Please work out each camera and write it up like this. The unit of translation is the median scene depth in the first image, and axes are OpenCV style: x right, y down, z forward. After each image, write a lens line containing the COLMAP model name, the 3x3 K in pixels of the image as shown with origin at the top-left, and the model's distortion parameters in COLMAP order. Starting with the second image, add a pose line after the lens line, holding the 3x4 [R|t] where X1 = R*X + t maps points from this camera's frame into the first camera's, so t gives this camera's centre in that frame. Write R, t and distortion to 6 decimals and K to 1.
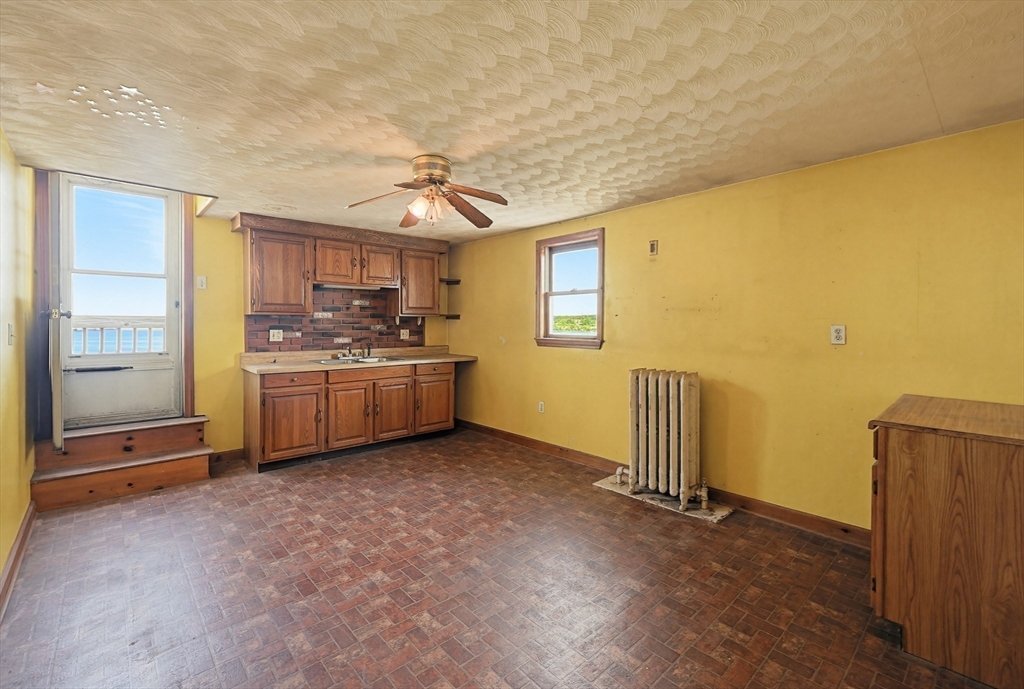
lens RADIAL K [[444.0, 0, 512.3], [0, 444.0, 323.4], [0, 0, 1]] dist [0.000732, 0.000174]
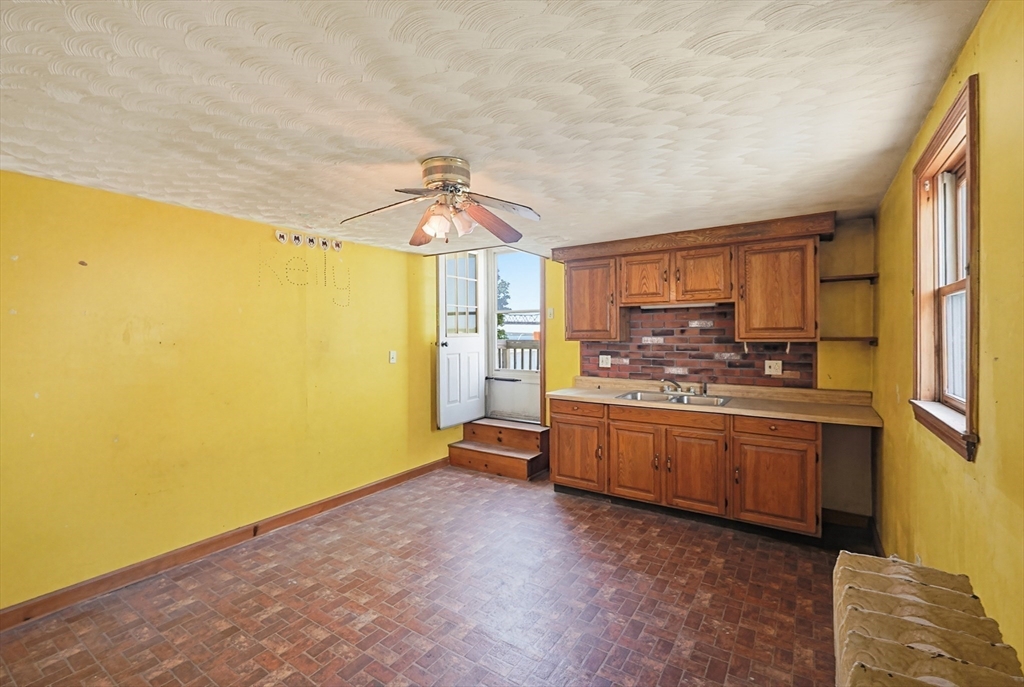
lens RADIAL K [[449.1, 0, 513.9], [0, 449.1, 327.6], [0, 0, 1]] dist [-0.012292, -0.000005]
pose [[0.244628, -0.017513, -0.969459, 0.381235], [0.002251, 0.999844, -0.017494, -0.029908], [0.969614, 0.002097, 0.244630, 0.544297]]
